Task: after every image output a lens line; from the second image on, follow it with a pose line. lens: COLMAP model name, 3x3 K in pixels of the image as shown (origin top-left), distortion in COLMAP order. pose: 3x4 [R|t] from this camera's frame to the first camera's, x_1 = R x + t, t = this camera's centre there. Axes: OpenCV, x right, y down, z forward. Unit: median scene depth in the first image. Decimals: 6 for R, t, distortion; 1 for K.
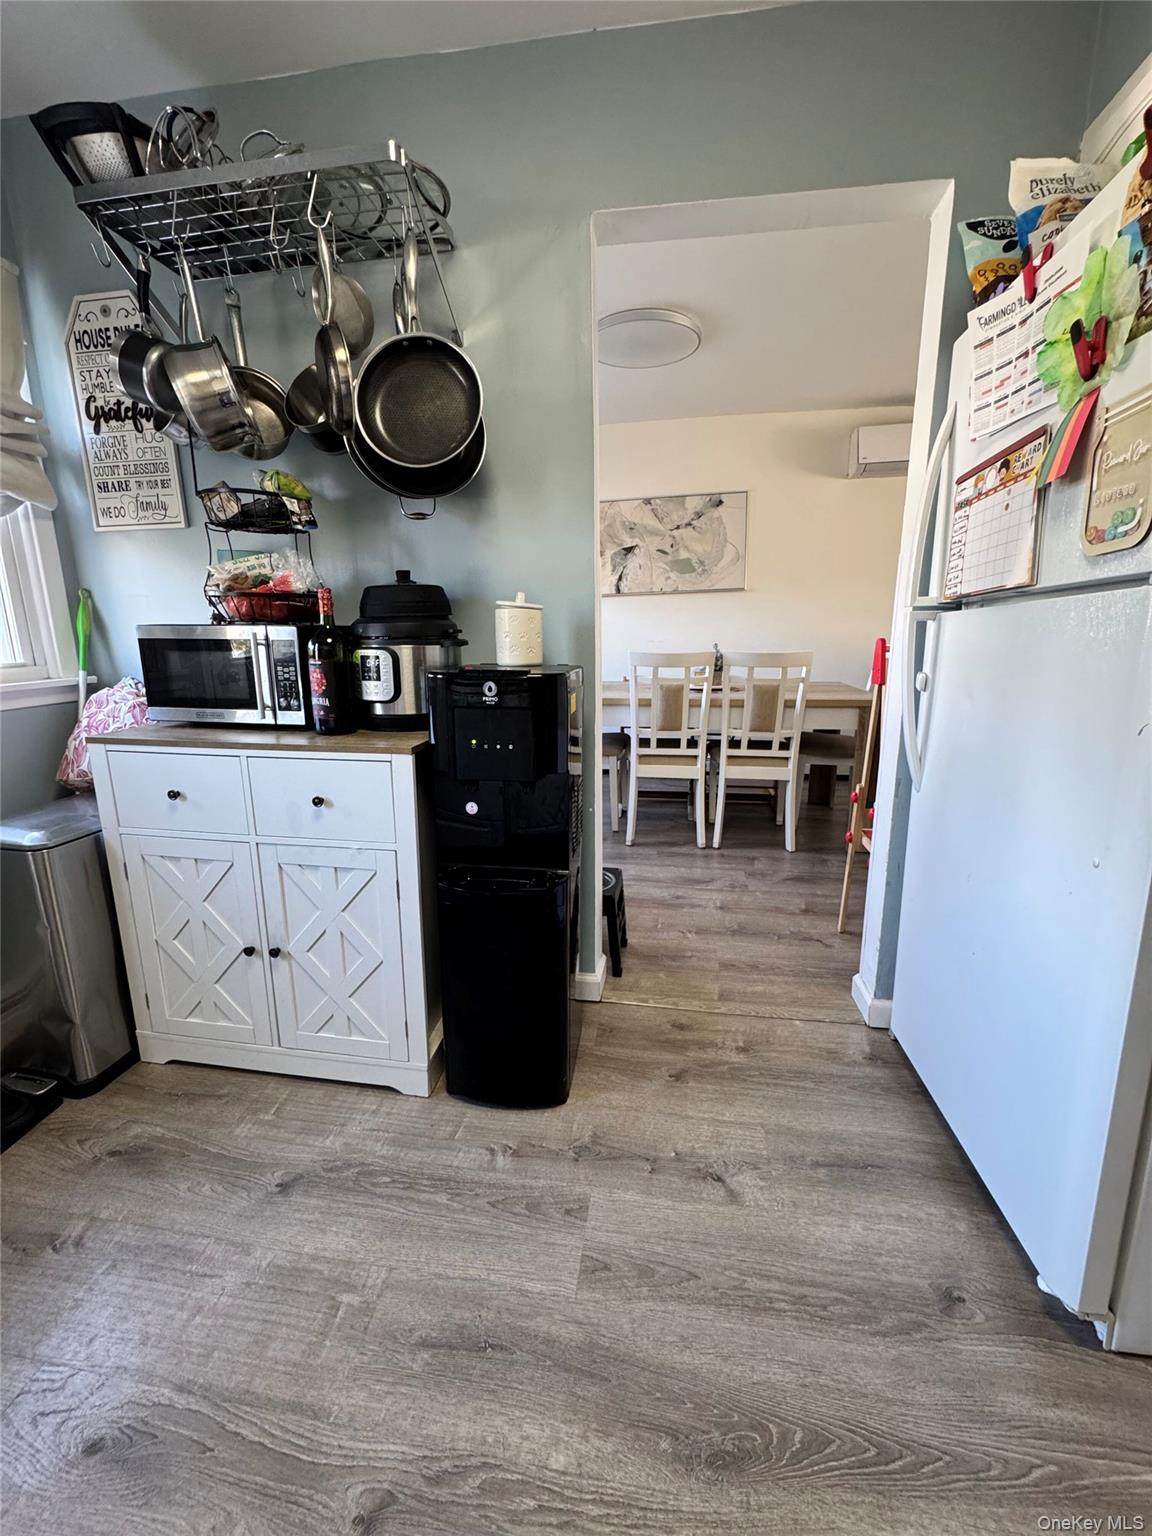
lens RADIAL K [[609.6, 0, 576.0], [0, 609.6, 768.0], [0, 0, 1]] dist [-0.001753, -0.000572]
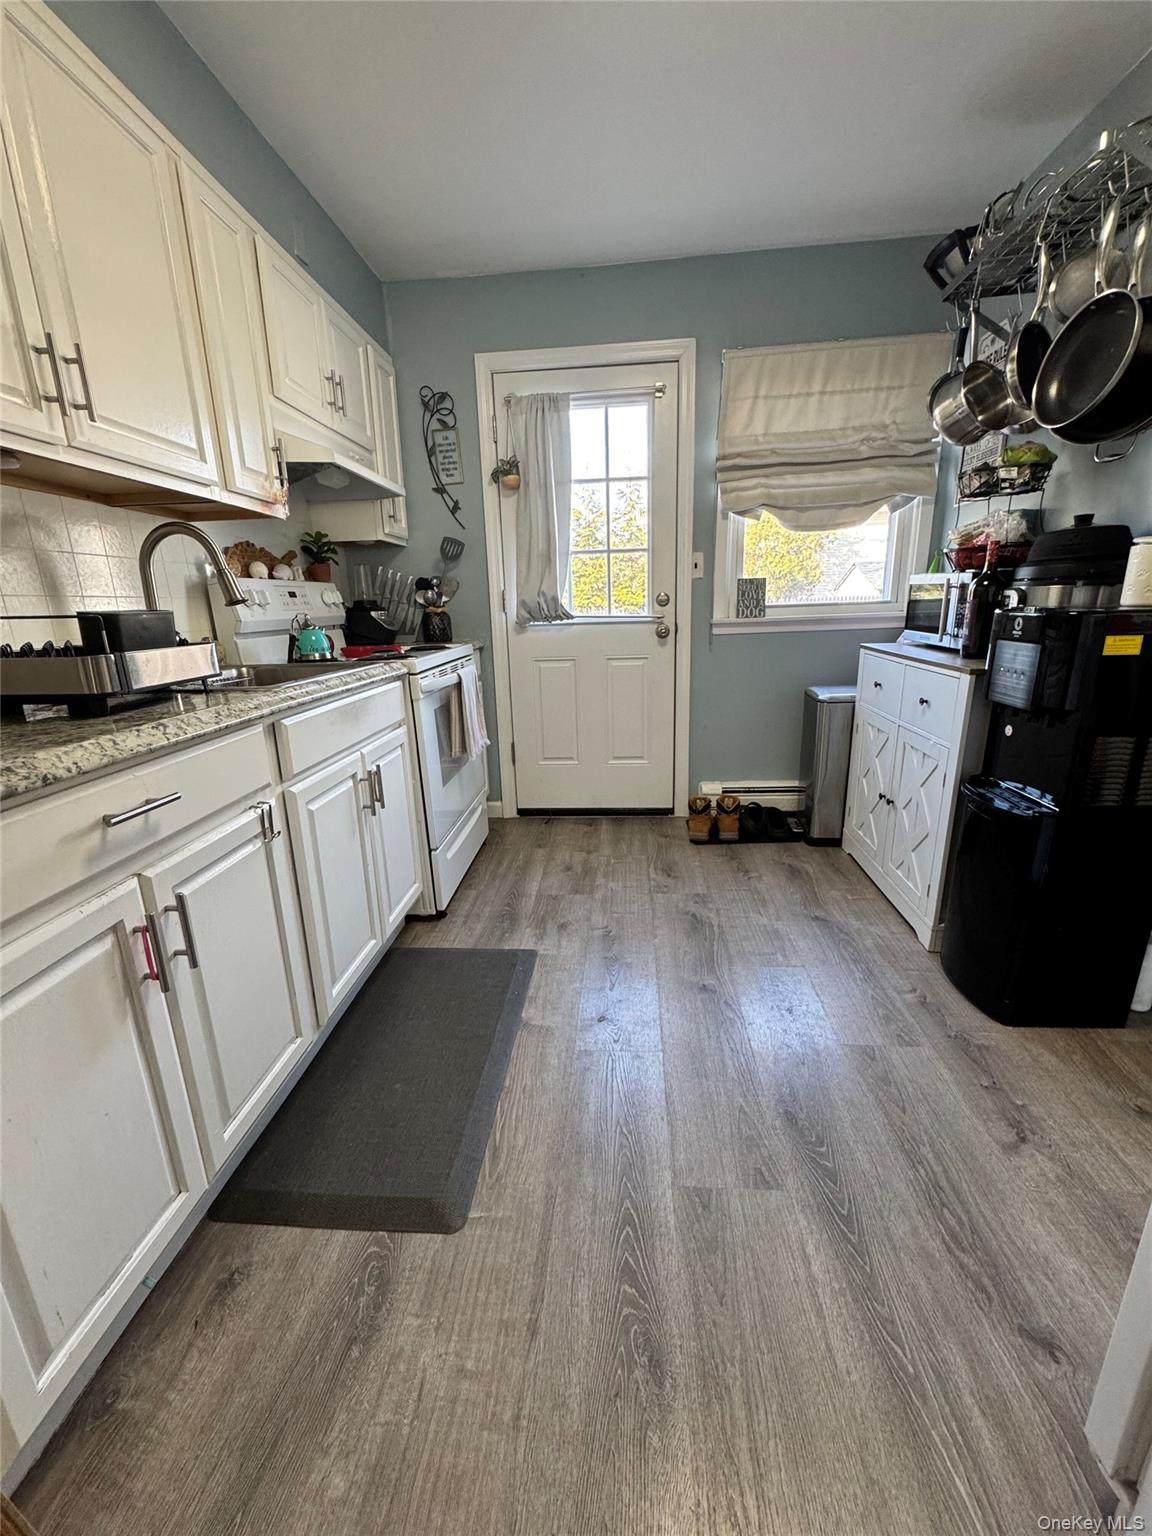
lens RADIAL K [[609.6, 0, 576.0], [0, 609.6, 768.0], [0, 0, 1]] dist [-0.001753, -0.000572]
pose [[0.073211, 0.269377, -0.960248, 0.833168], [-0.188215, 0.949262, 0.251945, -0.002262], [0.979395, 0.162288, 0.120198, 0.069986]]
